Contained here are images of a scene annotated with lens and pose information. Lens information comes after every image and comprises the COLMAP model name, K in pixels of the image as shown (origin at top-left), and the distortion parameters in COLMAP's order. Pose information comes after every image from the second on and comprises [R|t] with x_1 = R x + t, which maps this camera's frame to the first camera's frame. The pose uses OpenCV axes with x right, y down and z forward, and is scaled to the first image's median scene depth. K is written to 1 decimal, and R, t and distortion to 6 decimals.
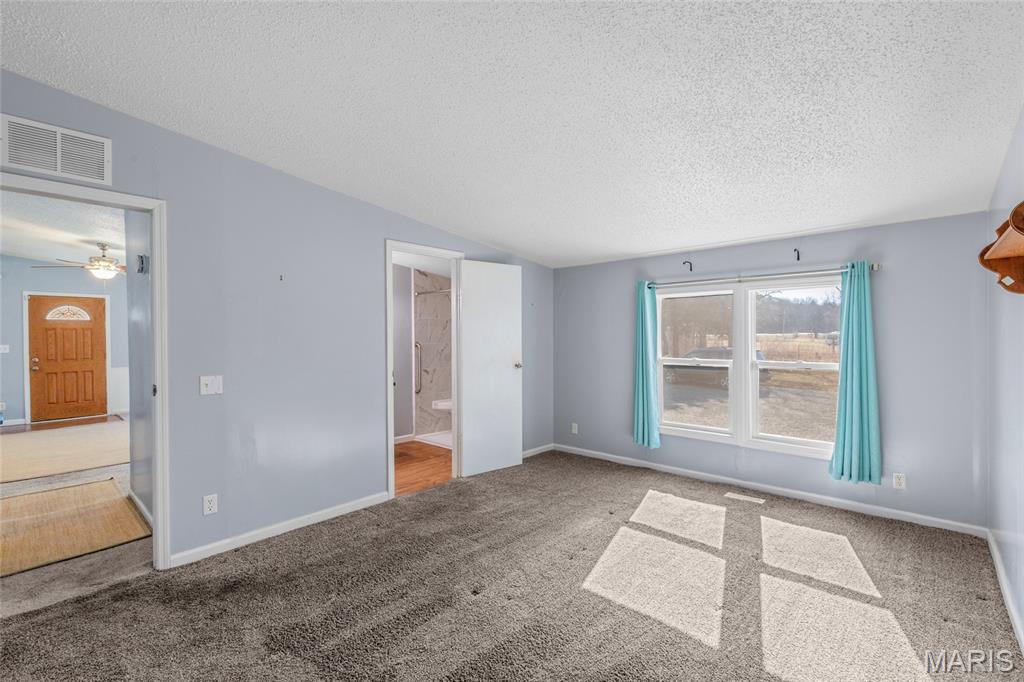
lens RADIAL K [[451.9, 0, 515.1], [0, 451.9, 339.4], [0, 0, 1]] dist [0.000652, -0.001387]
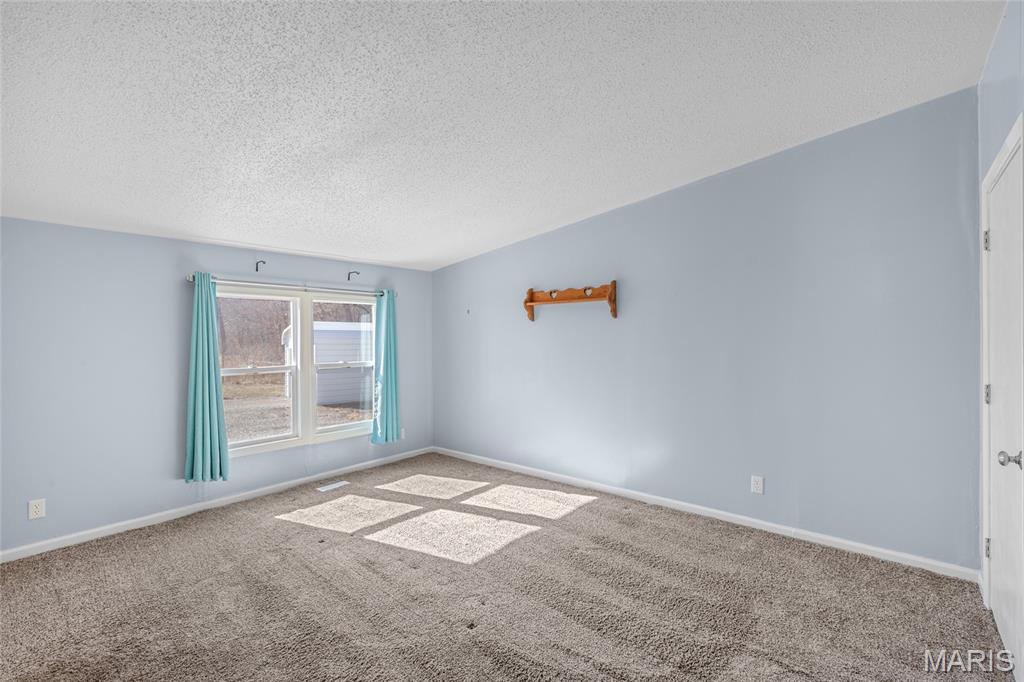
lens RADIAL K [[451.9, 0, 508.1], [0, 451.9, 334.4], [0, 0, 1]] dist [0.000652, -0.001387]
pose [[-0.033701, 0.011891, 0.999361, -0.707647], [0.017611, 0.999781, -0.011302, -0.004437], [-0.999277, 0.017219, -0.033903, 0.676688]]
